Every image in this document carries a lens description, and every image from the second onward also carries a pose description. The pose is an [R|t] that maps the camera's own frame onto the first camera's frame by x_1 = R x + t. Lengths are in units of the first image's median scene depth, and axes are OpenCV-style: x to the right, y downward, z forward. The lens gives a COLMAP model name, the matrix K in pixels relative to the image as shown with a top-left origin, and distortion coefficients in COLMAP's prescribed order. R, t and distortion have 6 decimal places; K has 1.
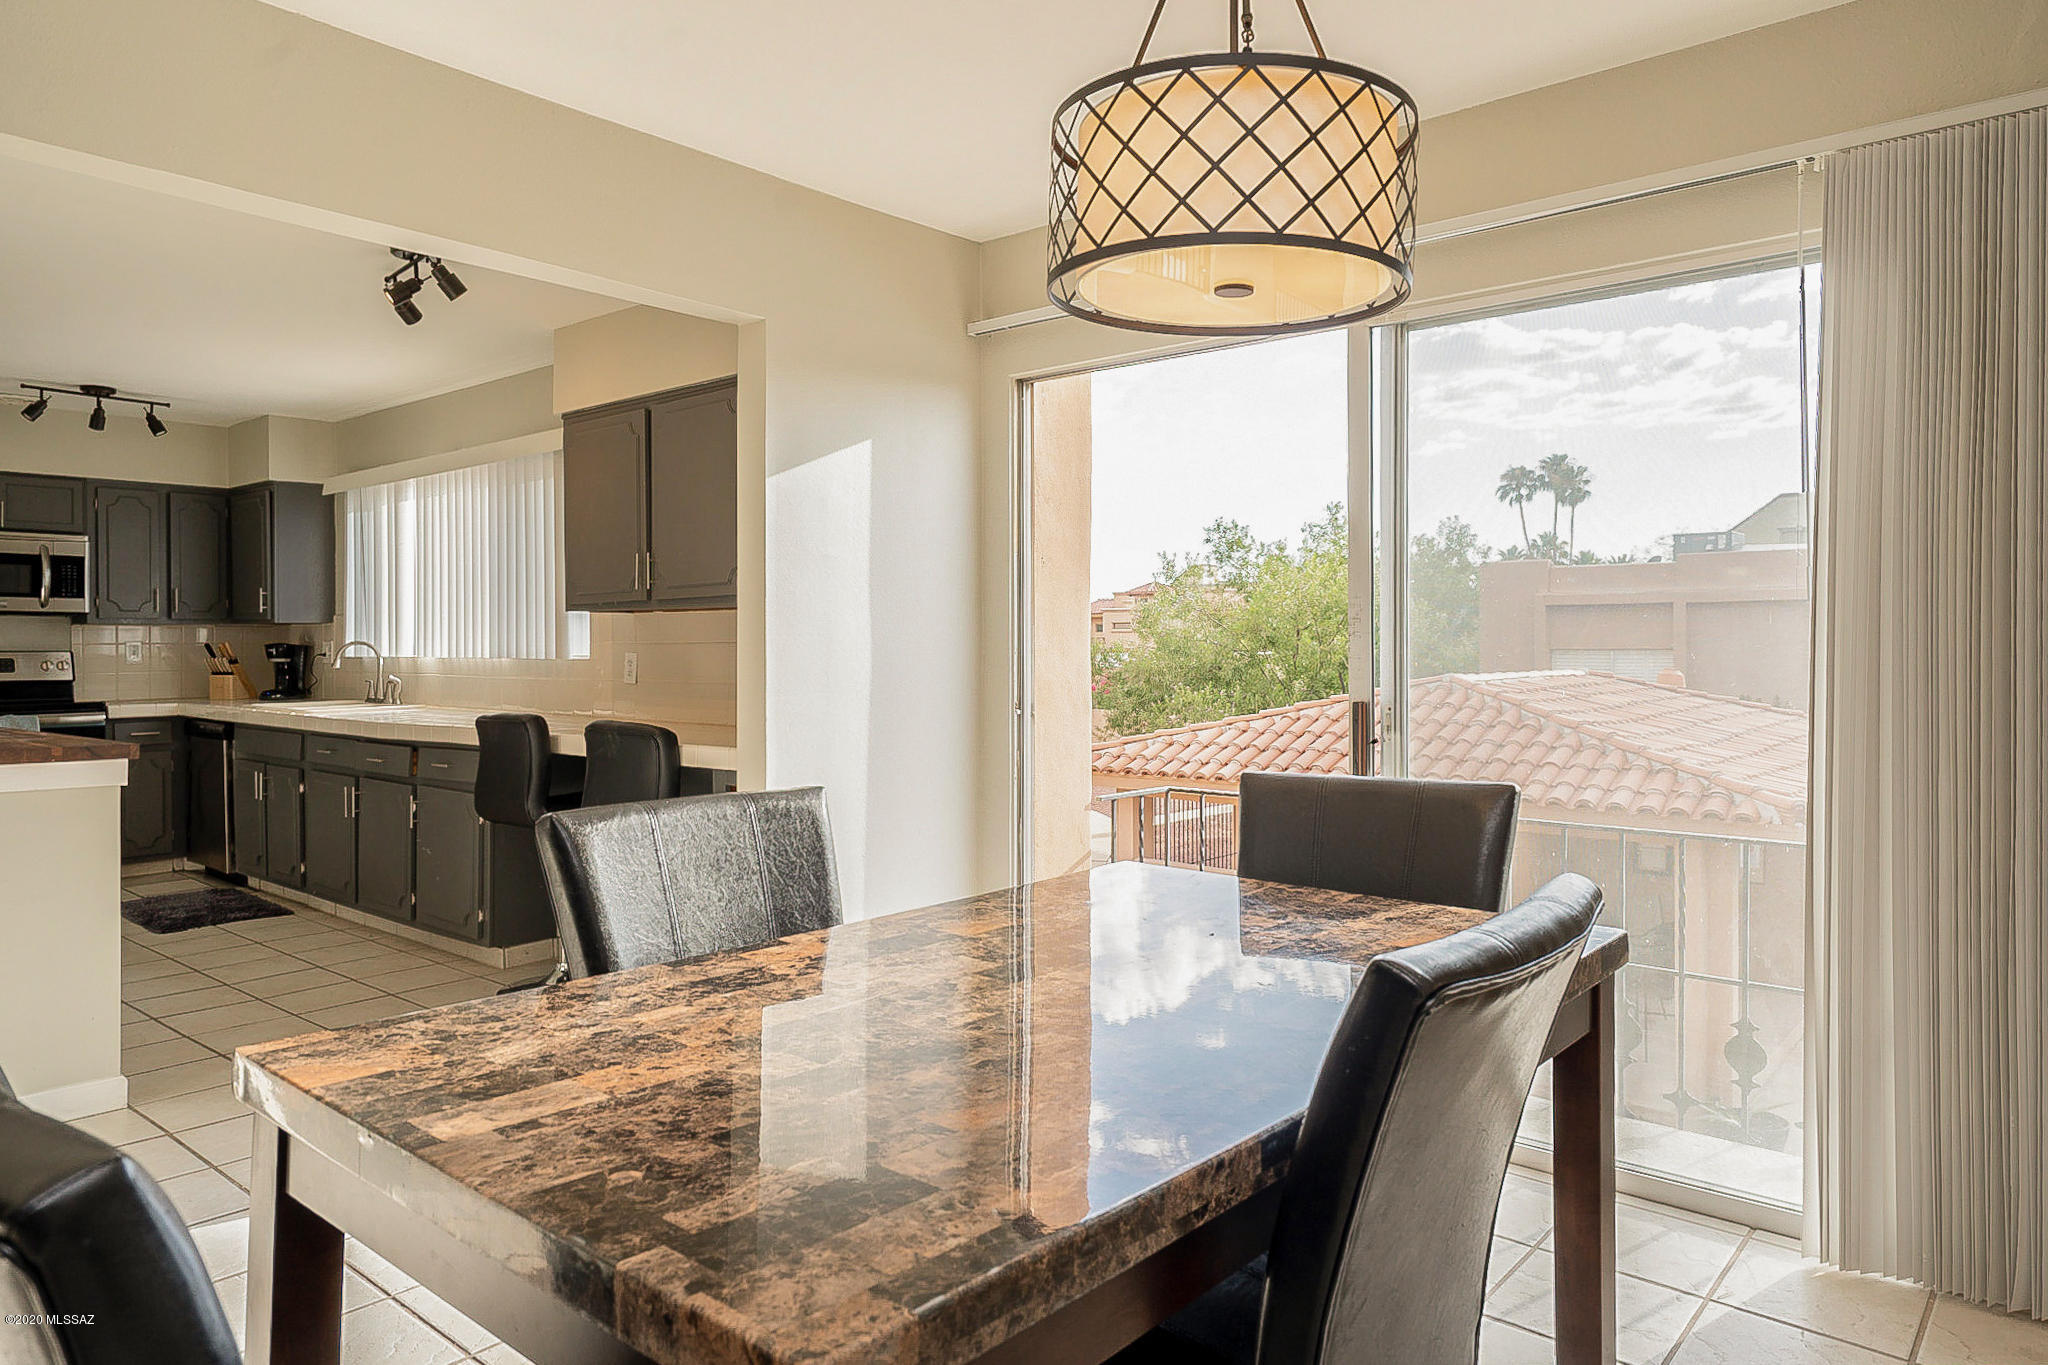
lens RADIAL K [[1294.7, 0, 982.8], [0, 1294.7, 662.8], [0, 0, 1]] dist [-0.025894, -0.000992]
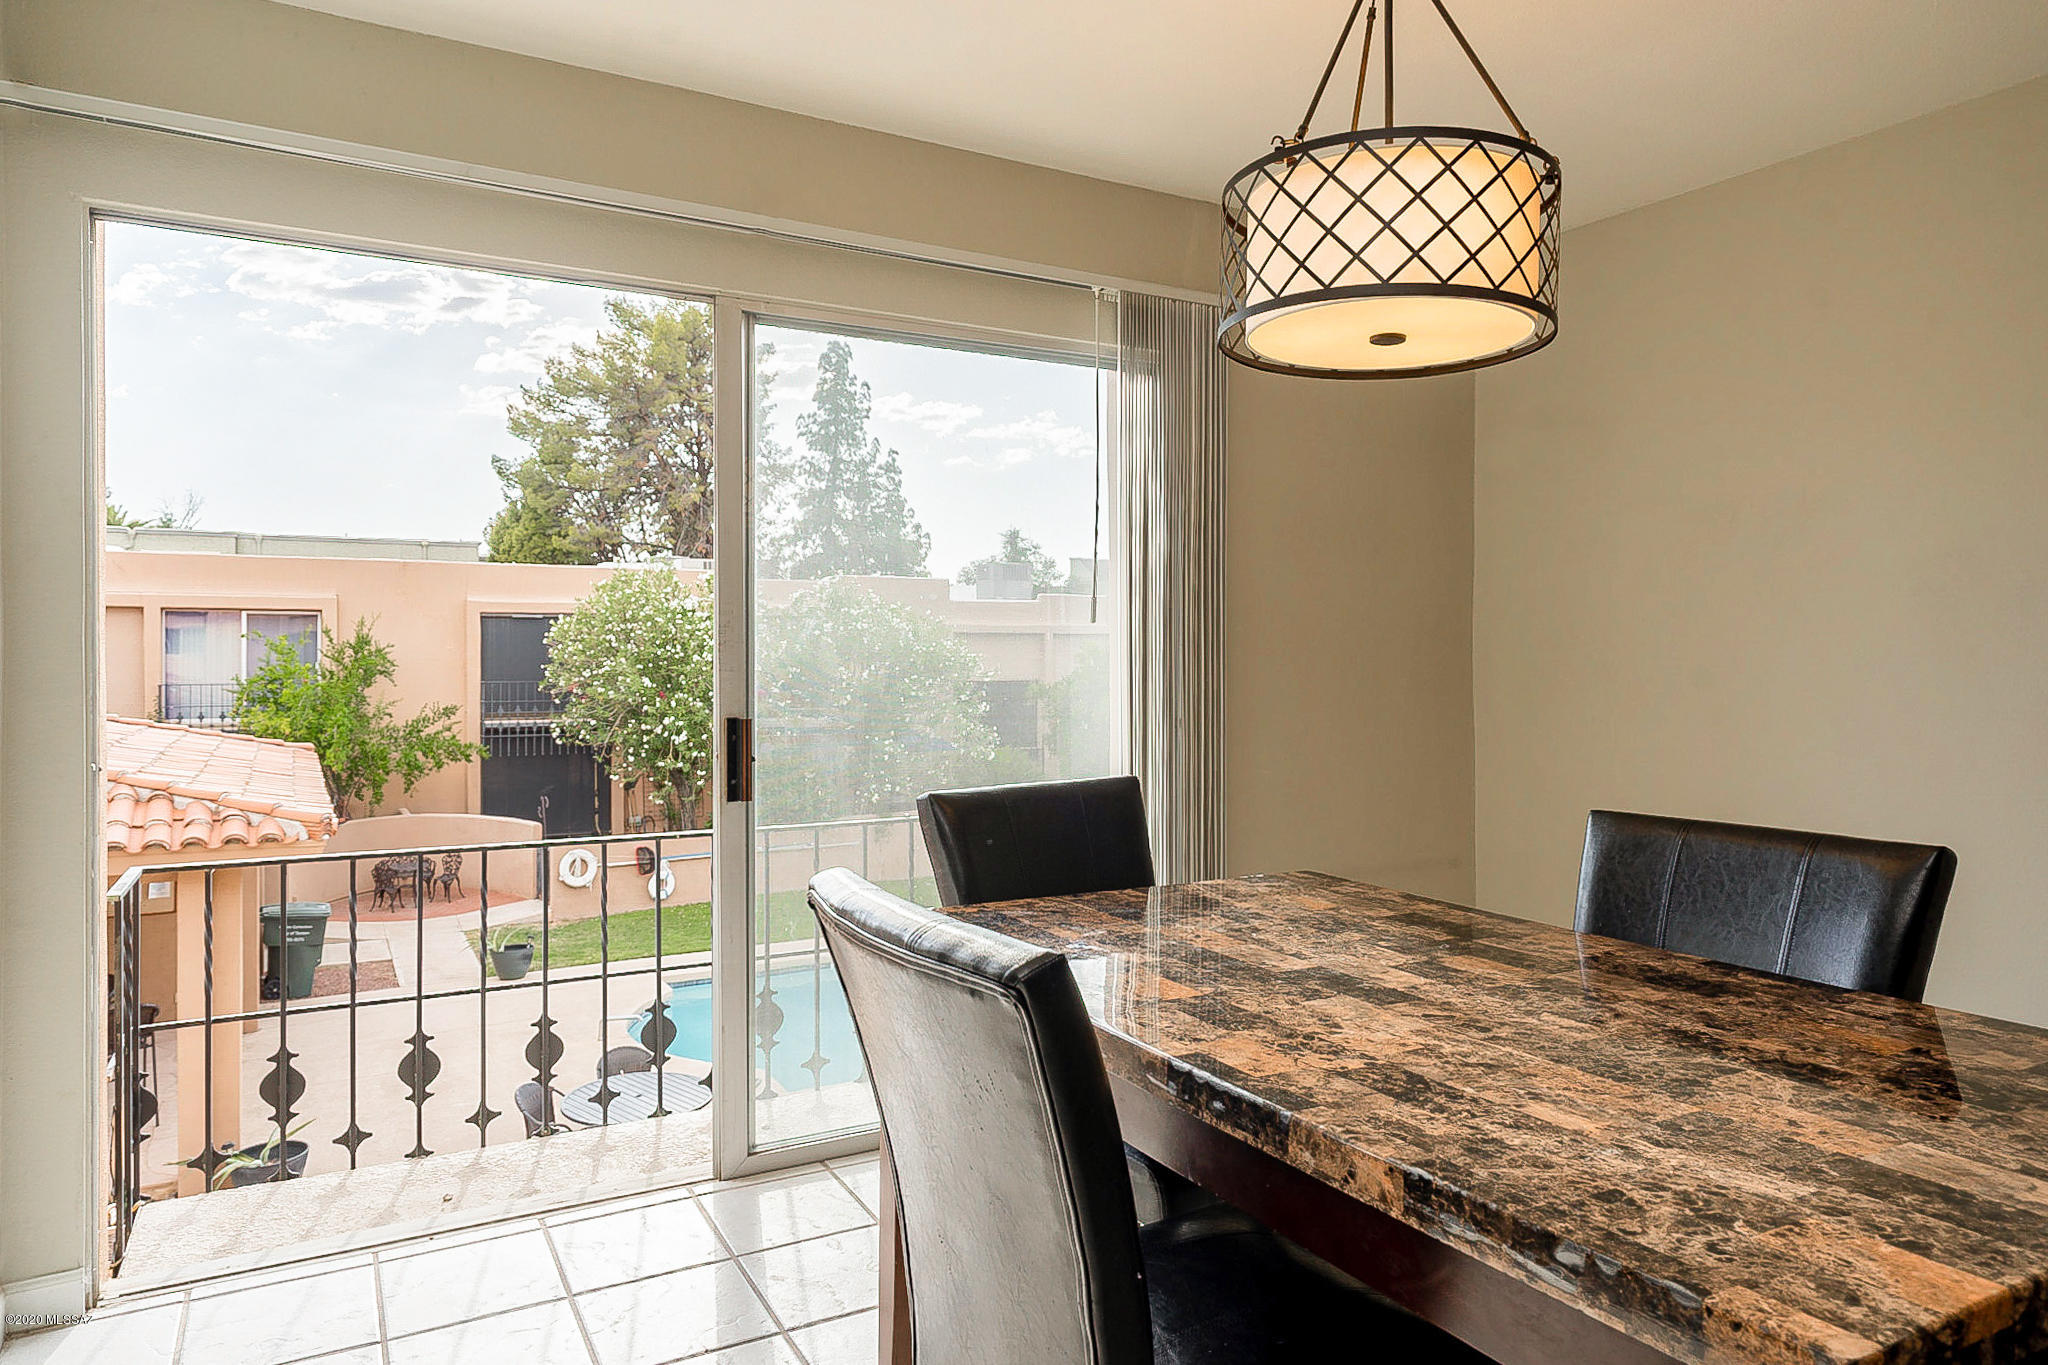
lens RADIAL K [[1352.7, 0, 1007.1], [0, 1352.7, 677.7], [0, 0, 1]] dist [0.021424, -0.011999]
pose [[0.326057, -0.014693, 0.945236, -0.166532], [0.011458, 0.999867, 0.011590, -0.002849], [-0.945281, 0.007052, 0.326182, 0.149081]]
